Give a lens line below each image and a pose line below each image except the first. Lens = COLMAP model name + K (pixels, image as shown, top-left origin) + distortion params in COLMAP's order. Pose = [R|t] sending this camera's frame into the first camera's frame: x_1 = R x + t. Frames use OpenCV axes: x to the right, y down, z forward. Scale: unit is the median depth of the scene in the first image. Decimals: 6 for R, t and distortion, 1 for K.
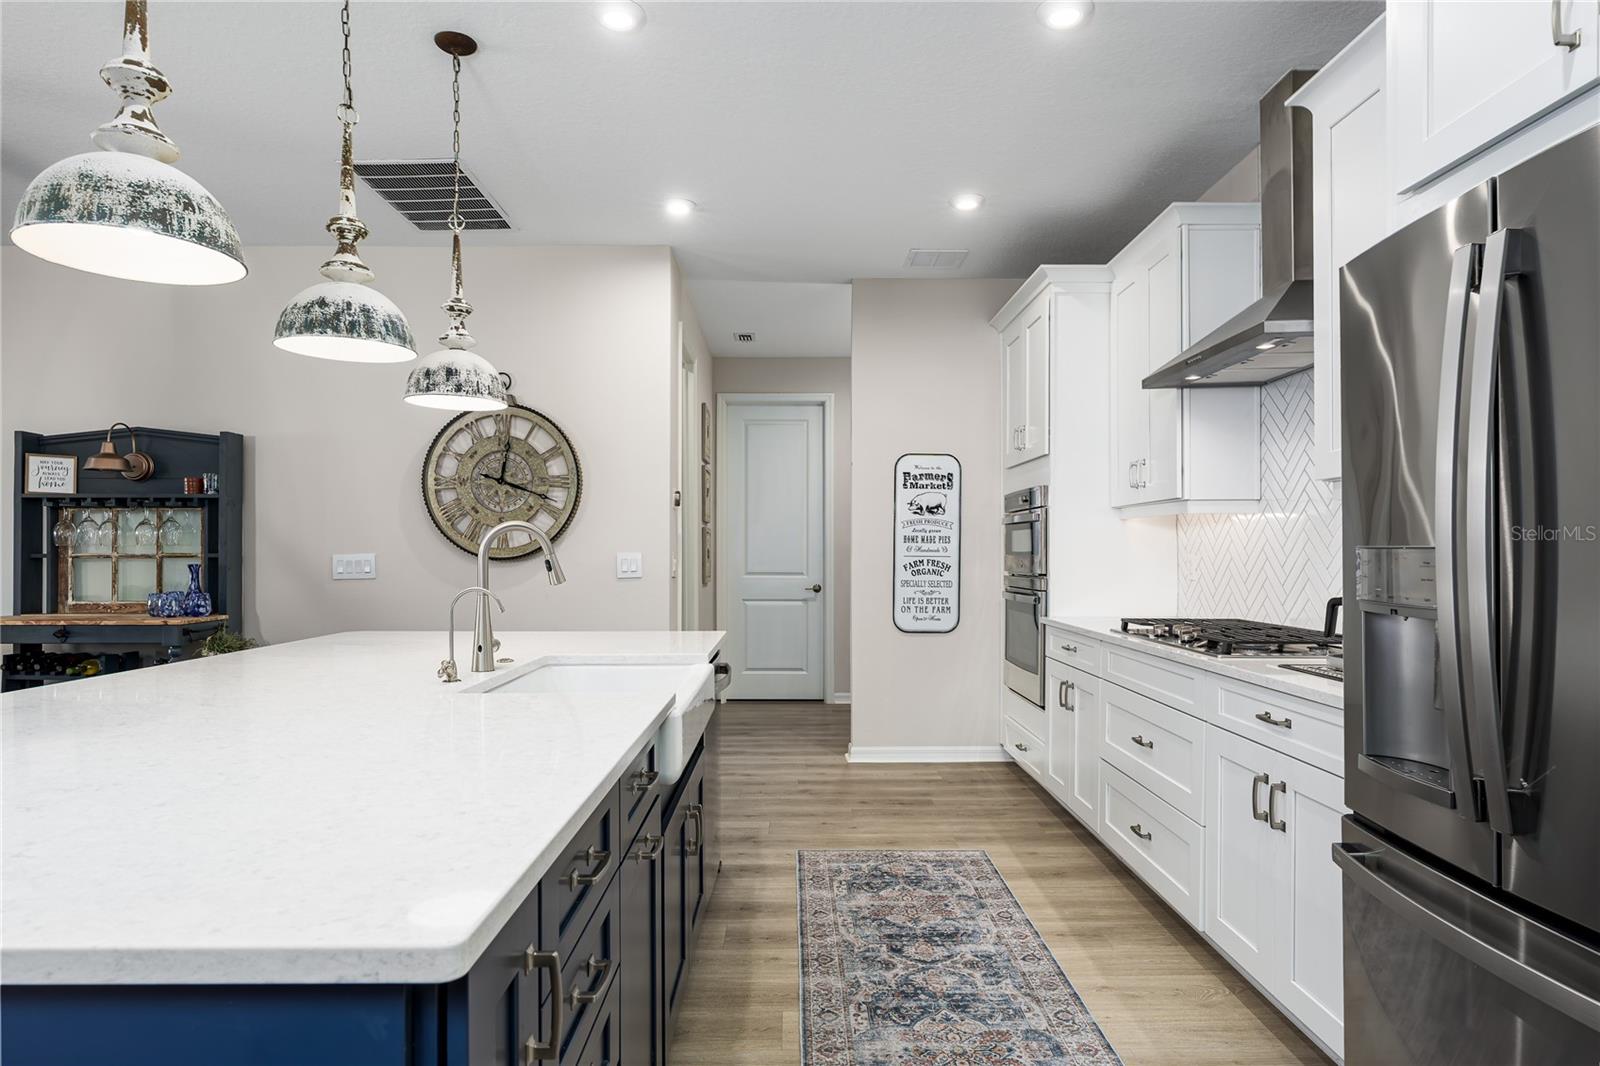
lens RADIAL K [[913.4, 0, 794.3], [0, 913.4, 556.9], [0, 0, 1]] dist [-0.005868, 0.003453]
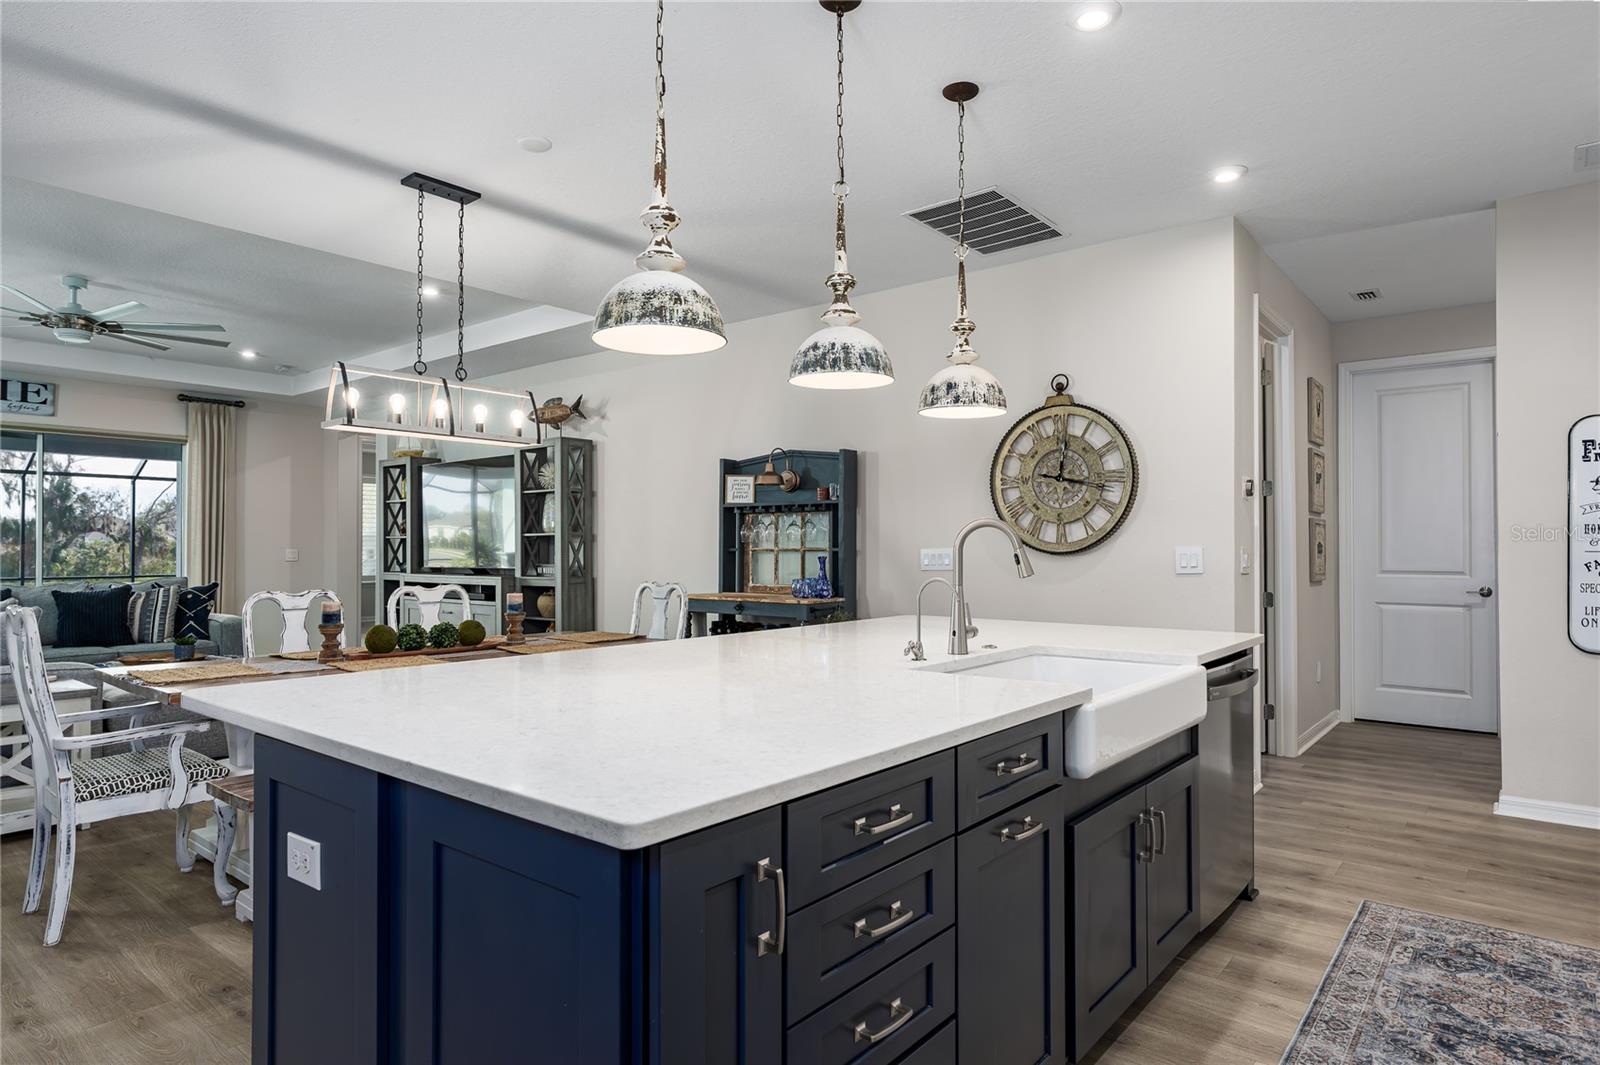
lens RADIAL K [[913.4, 0, 798.9], [0, 913.4, 538.3], [0, 0, 1]] dist [-0.005868, 0.003453]
pose [[0.770801, -0.006567, -0.637042, 0.131375], [-0.002841, 0.999902, -0.013745, 0.000255], [0.637069, 0.012404, 0.770707, 0.013375]]
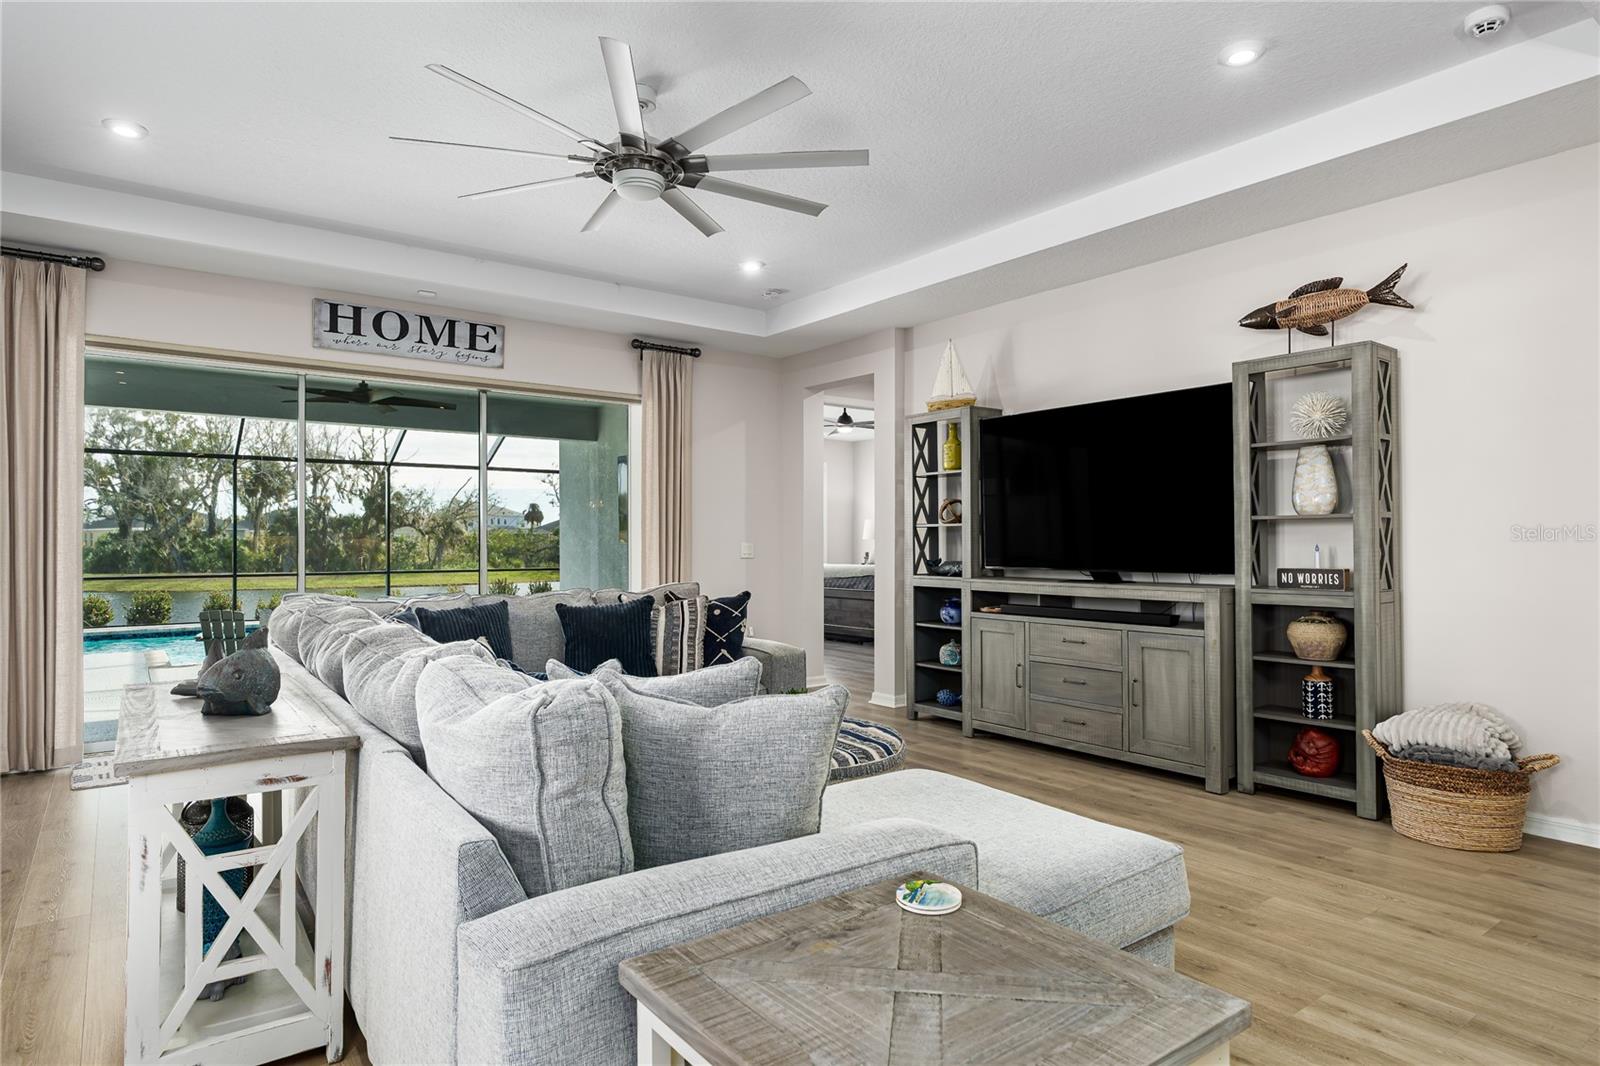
lens RADIAL K [[913.4, 0, 805.8], [0, 913.4, 528.9], [0, 0, 1]] dist [-0.005868, 0.003453]
pose [[0.600975, -0.010825, -0.799195, -0.932247], [-0.003065, 0.999870, -0.015847, 0.001861], [0.799262, 0.011973, 0.600863, -0.002031]]
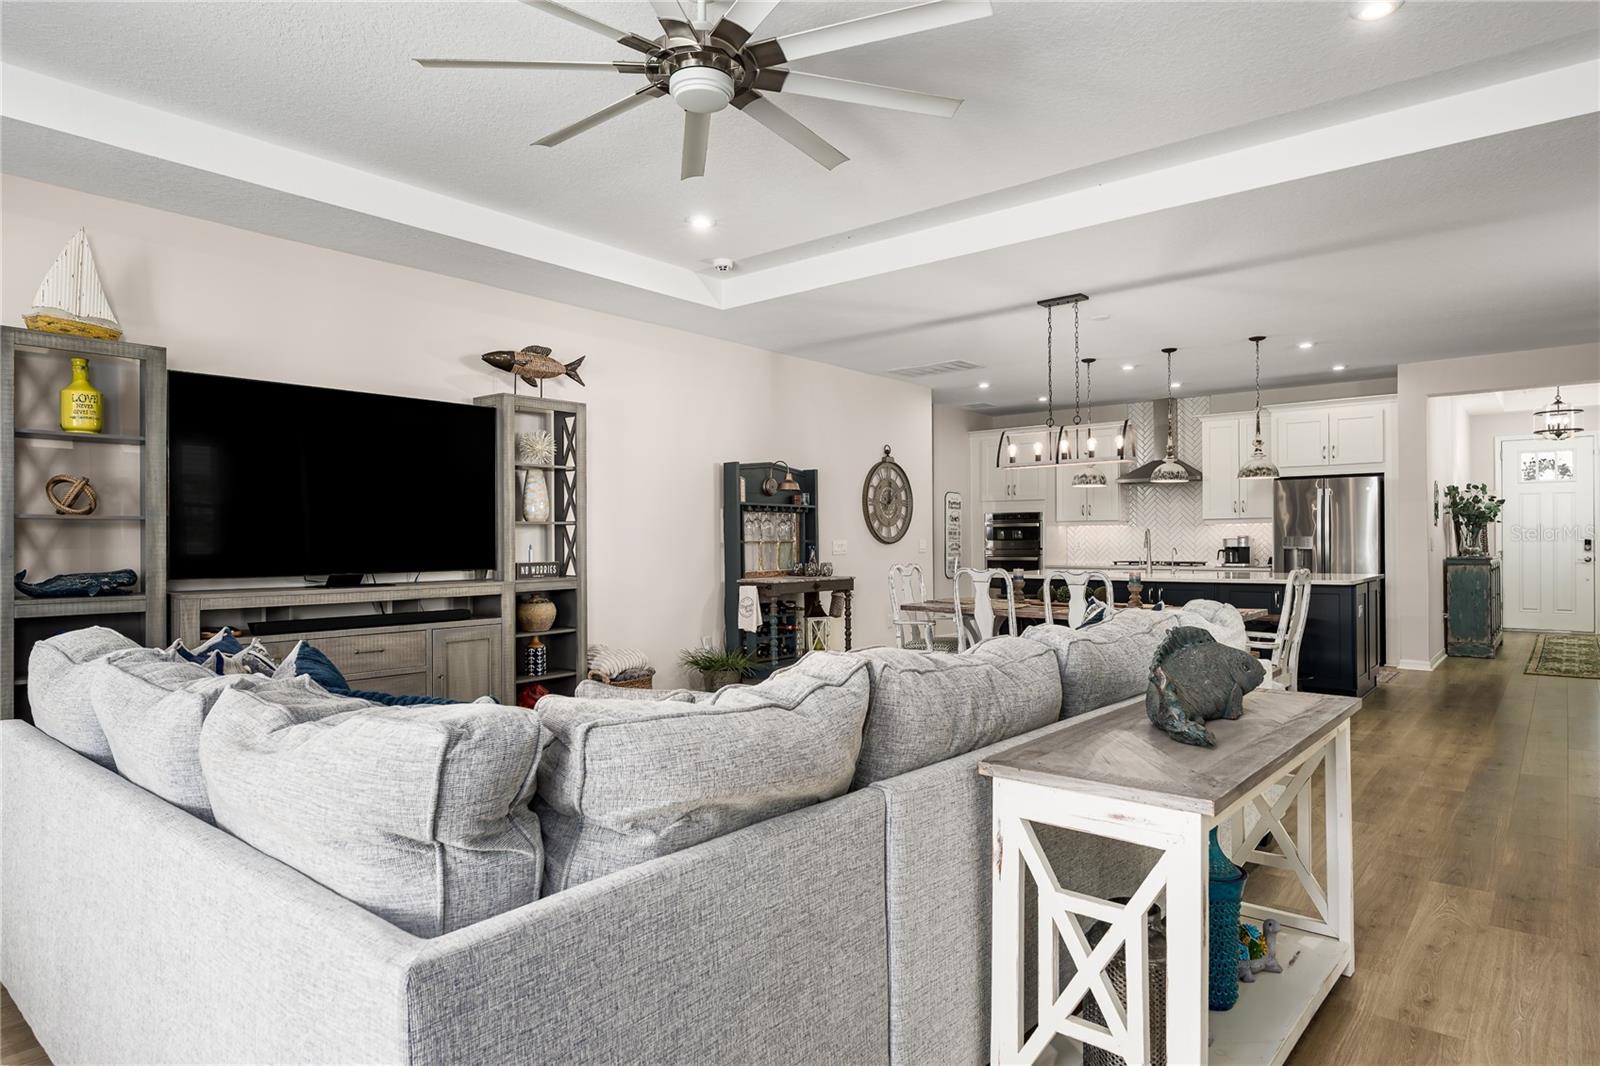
lens RADIAL K [[913.4, 0, 804.8], [0, 913.4, 537.2], [0, 0, 1]] dist [-0.005868, 0.003453]
pose [[0.642826, 0.000821, 0.766012, -2.244793], [0.007812, 0.999940, -0.007628, 0.005043], [-0.765972, 0.010887, 0.642781, -0.112316]]
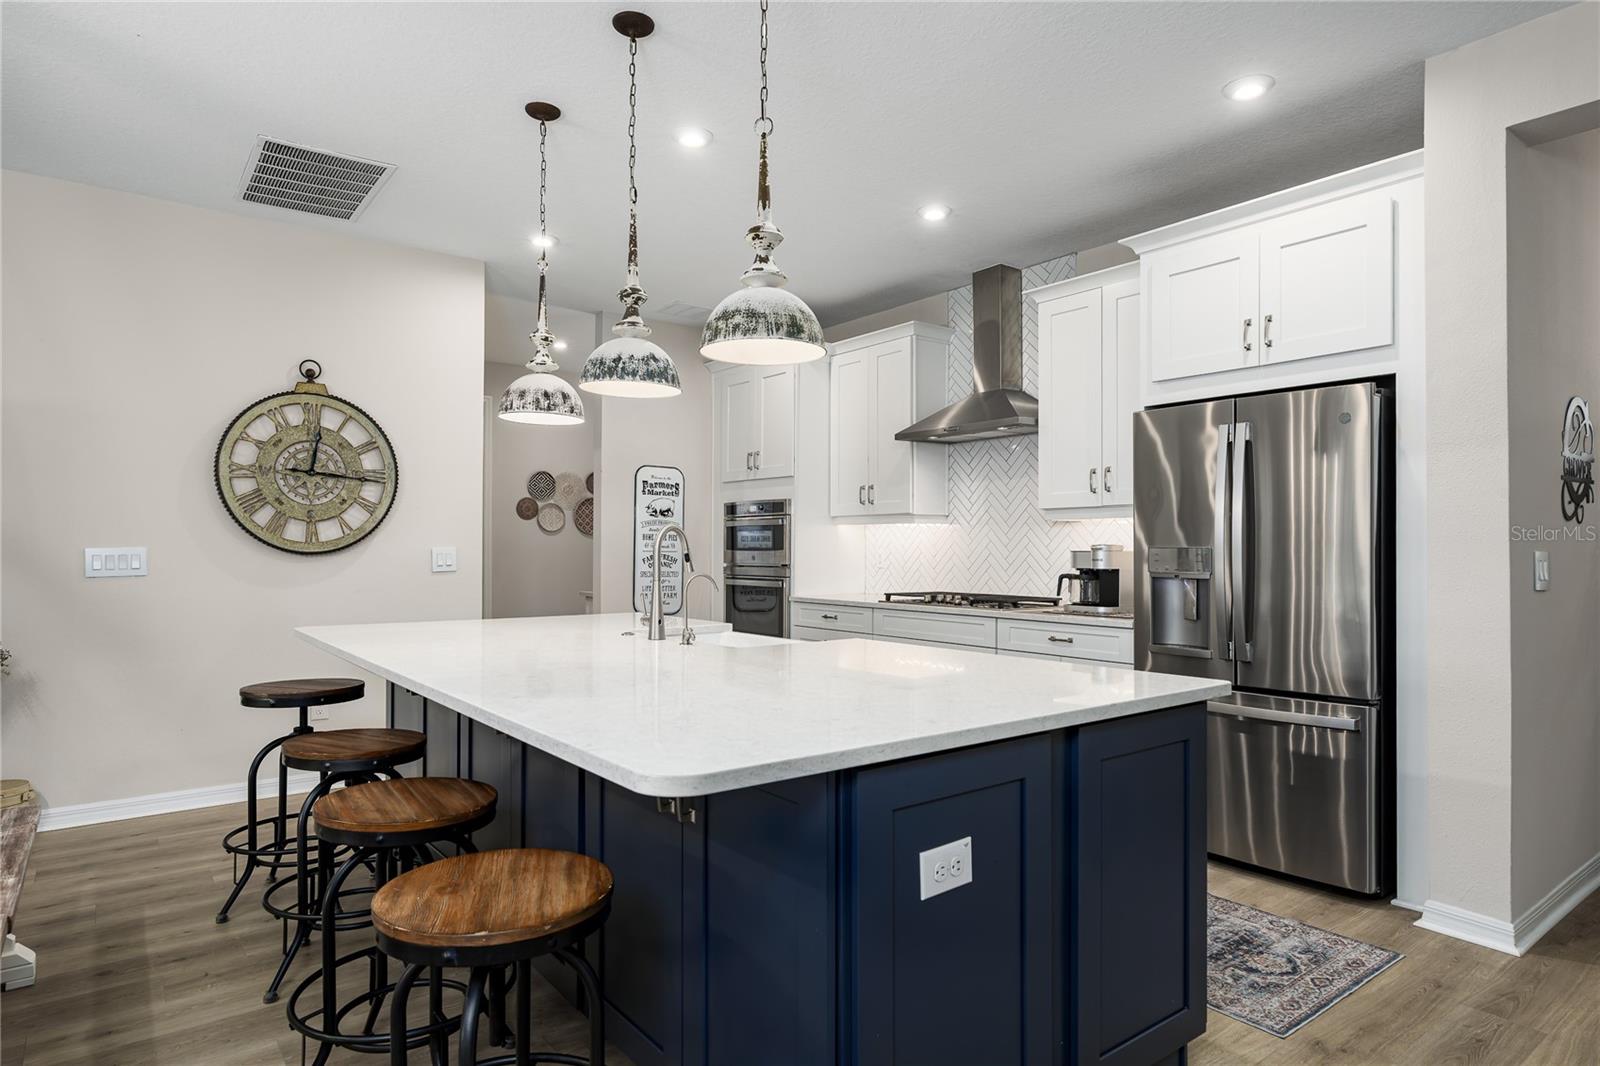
lens RADIAL K [[913.4, 0, 804.2], [0, 913.4, 542.0], [0, 0, 1]] dist [-0.005868, 0.003453]
pose [[0.792967, 0.007526, 0.609219, -0.582341], [-0.000067, 0.999925, -0.012265, 0.002203], [-0.609265, 0.009685, 0.792907, -0.091614]]
